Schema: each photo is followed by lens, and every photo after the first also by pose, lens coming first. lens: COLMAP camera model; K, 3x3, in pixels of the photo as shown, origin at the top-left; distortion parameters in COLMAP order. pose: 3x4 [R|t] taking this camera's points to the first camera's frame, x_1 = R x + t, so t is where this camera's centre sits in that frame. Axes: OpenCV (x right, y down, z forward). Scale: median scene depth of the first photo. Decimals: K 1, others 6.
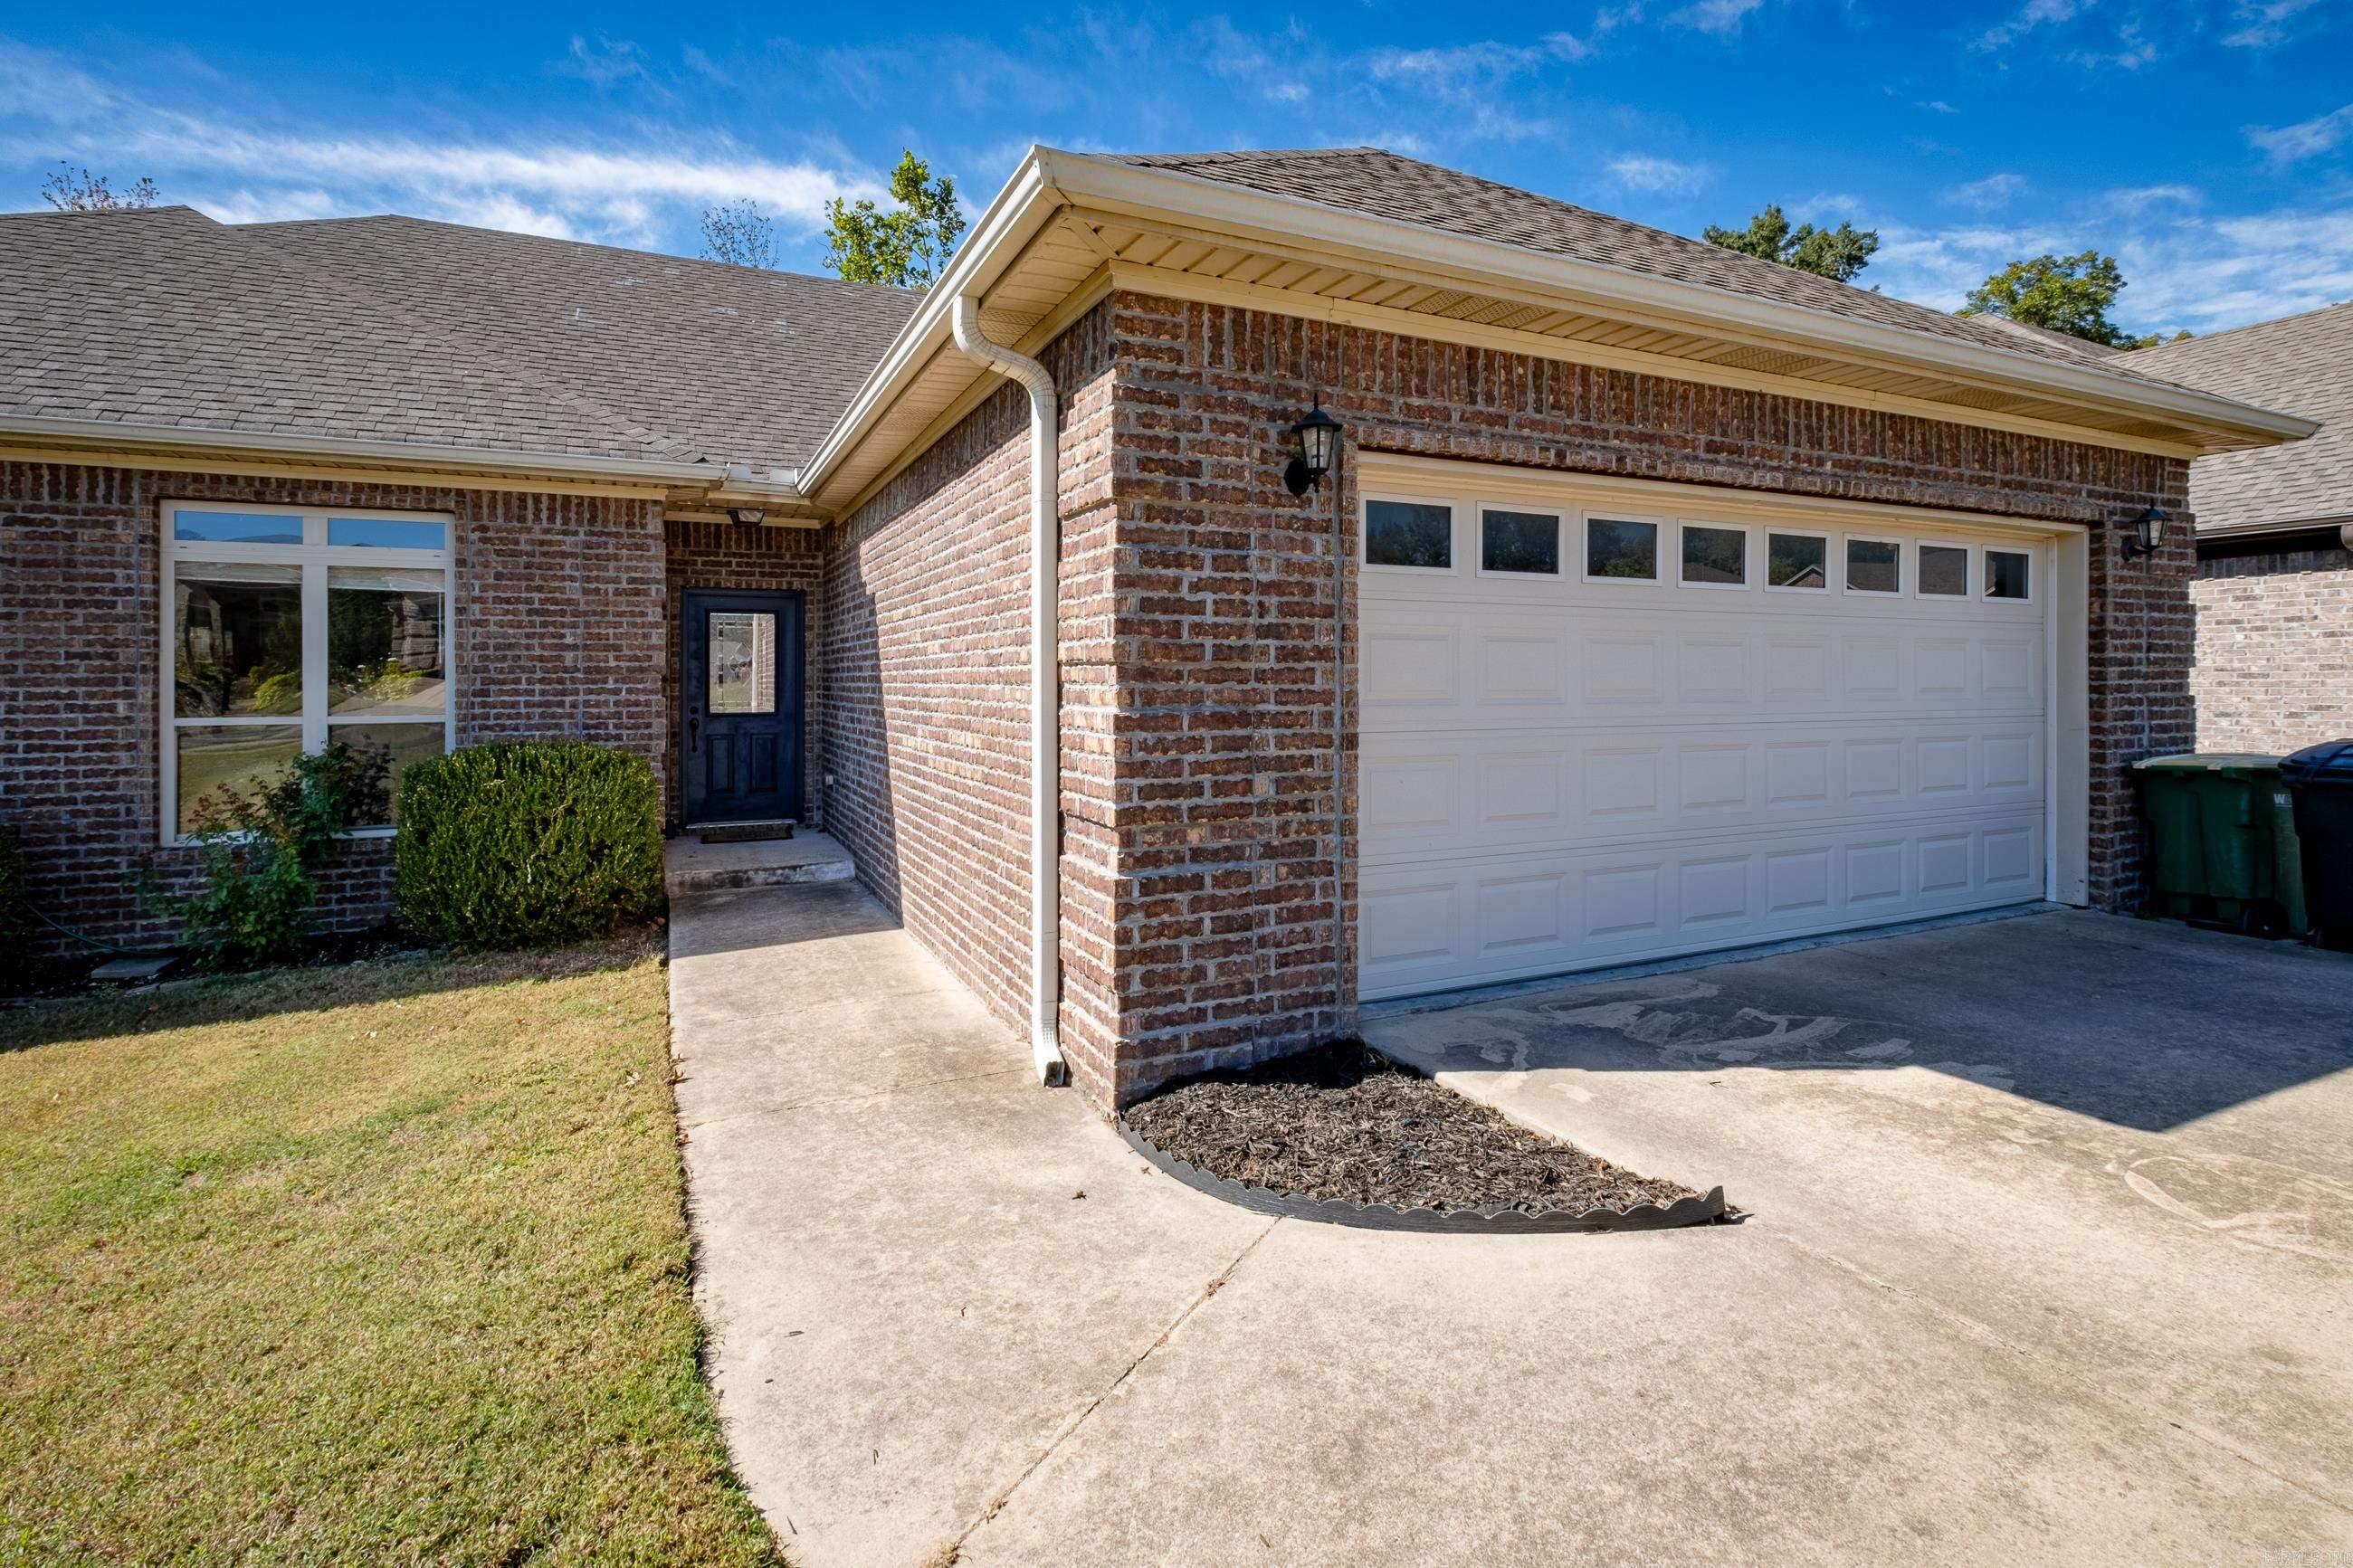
lens RADIAL K [[1043.3, 0, 1148.3], [0, 1043.3, 693.0], [0, 0, 1]] dist [-0.007513, 0.001835]
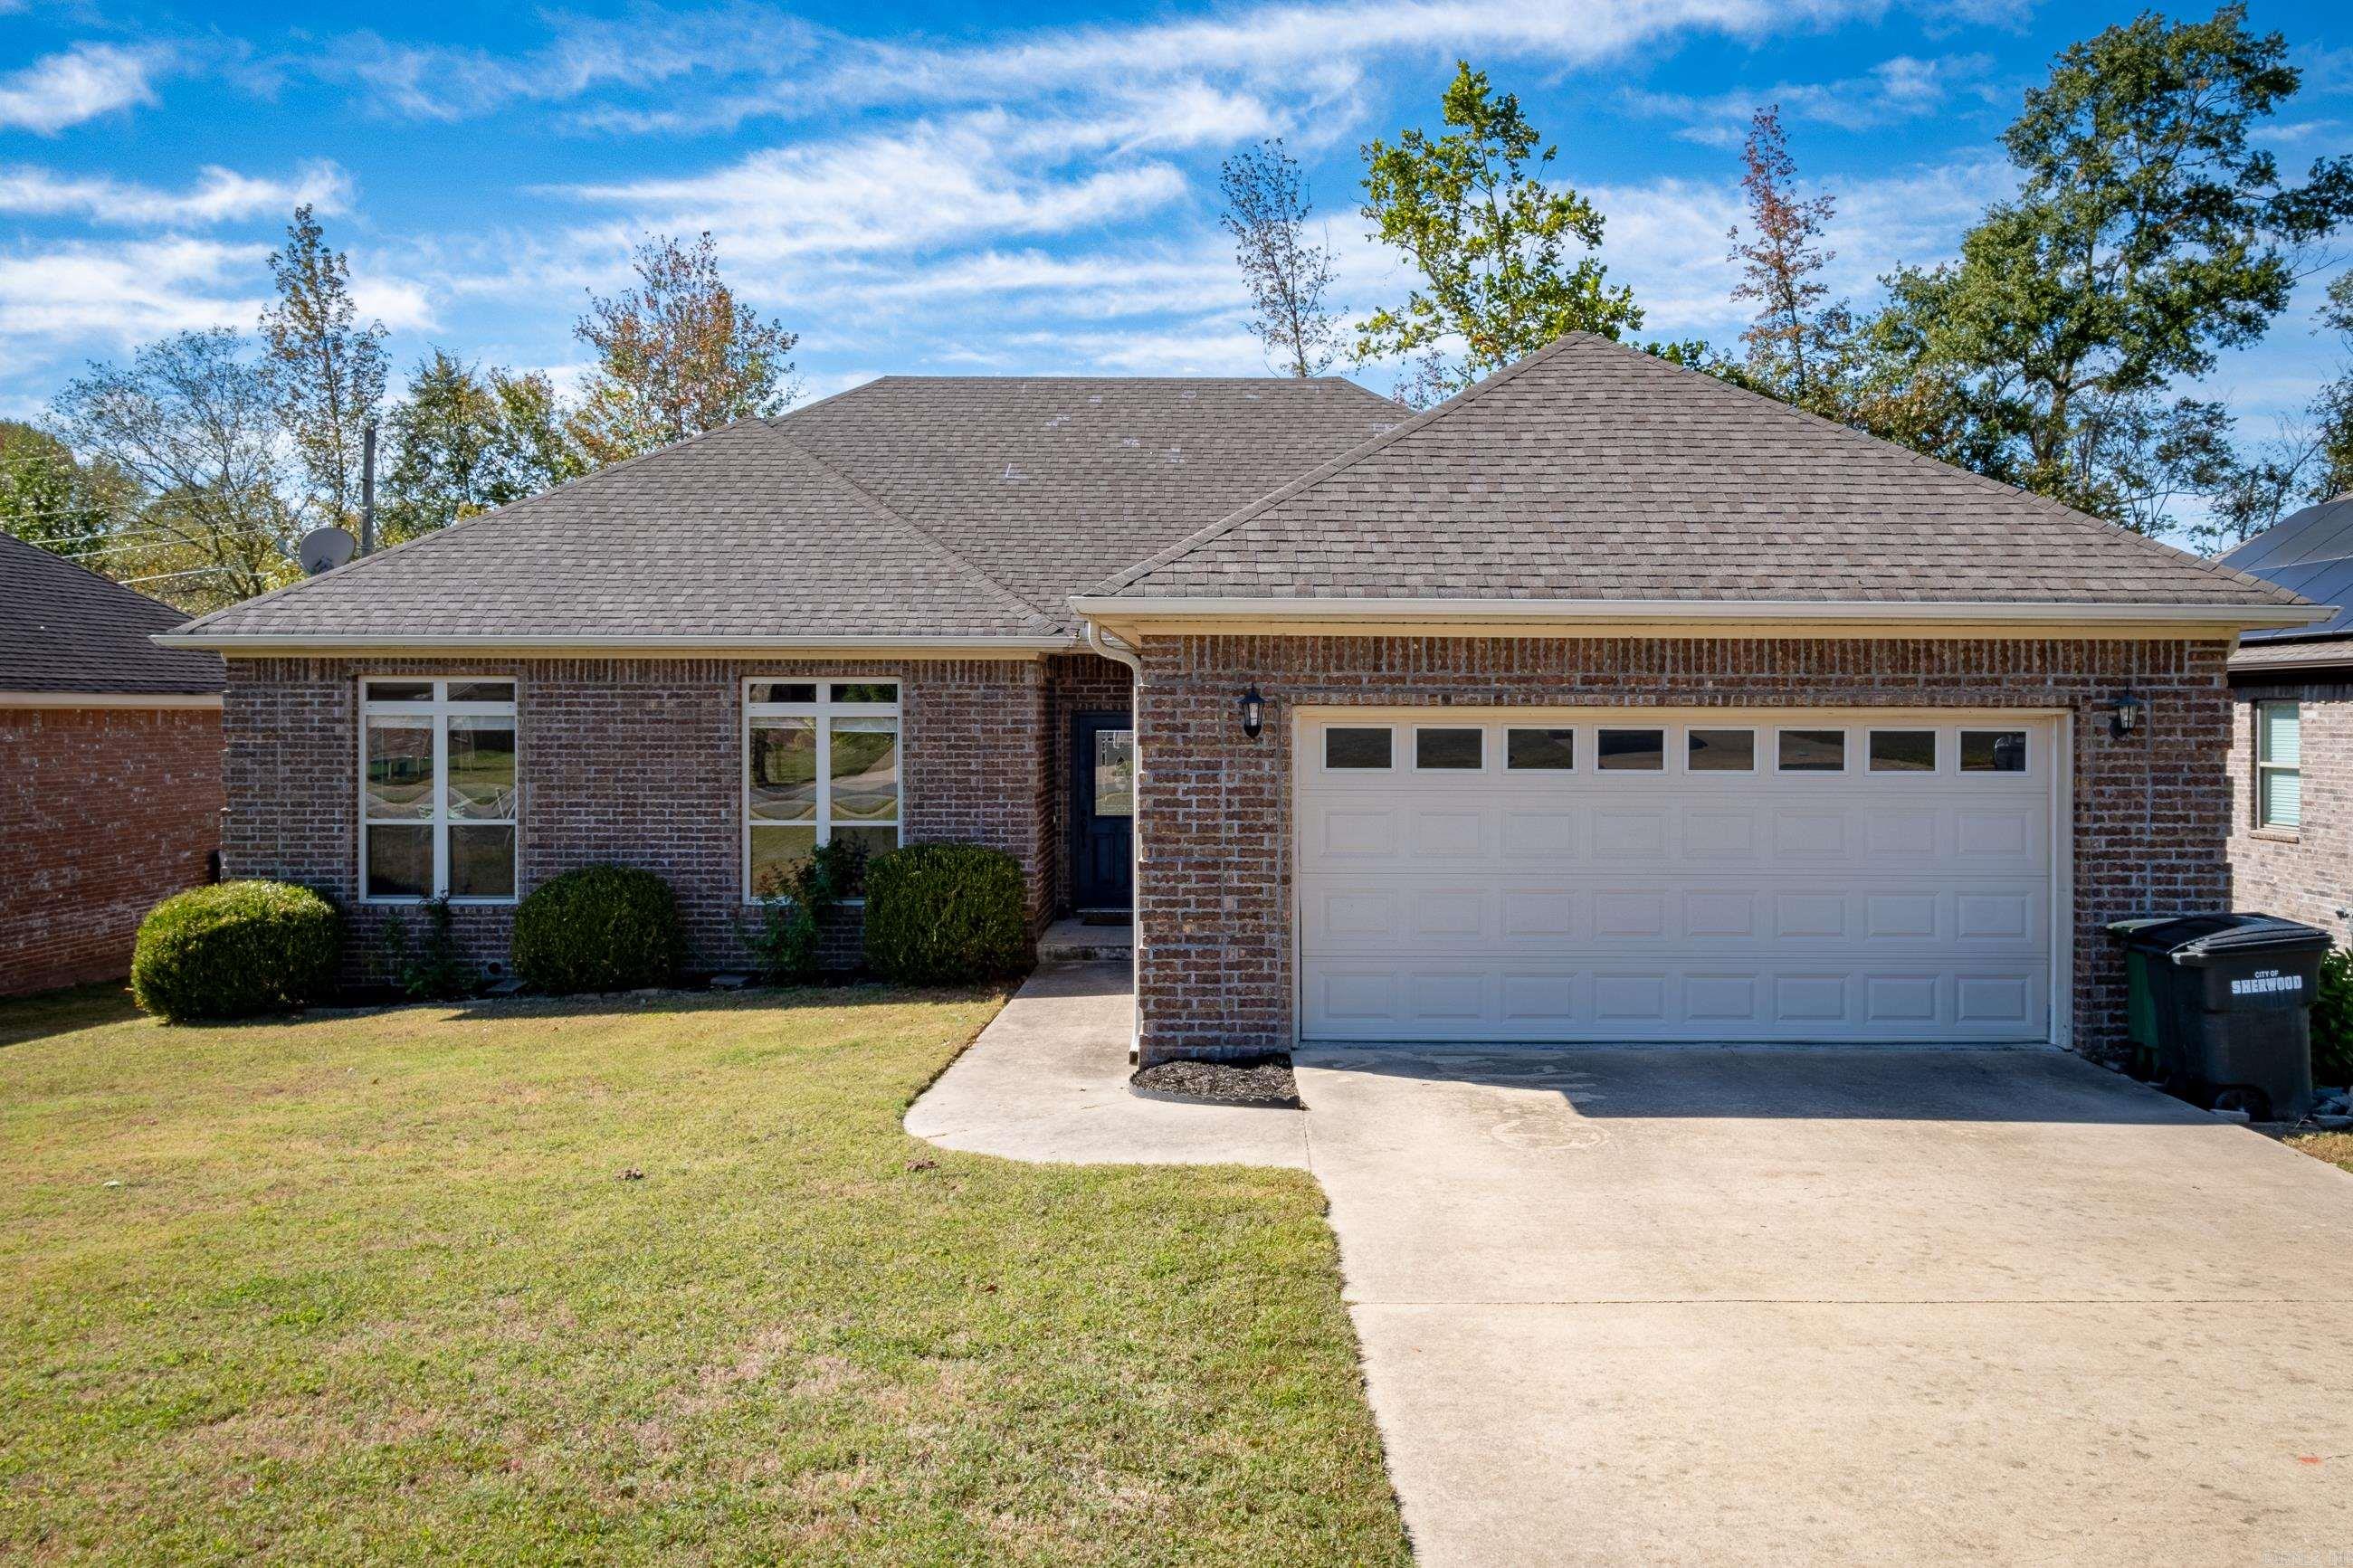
lens RADIAL K [[1474.3, 0, 1179.5], [0, 1474.3, 776.0], [0, 0, 1]] dist [-0.014757, 0.002271]
pose [[0.895337, 0.014709, -0.445146, 0.880361], [-0.004295, 0.999693, 0.024393, -0.143917], [0.445368, -0.019928, 0.895126, -0.976516]]
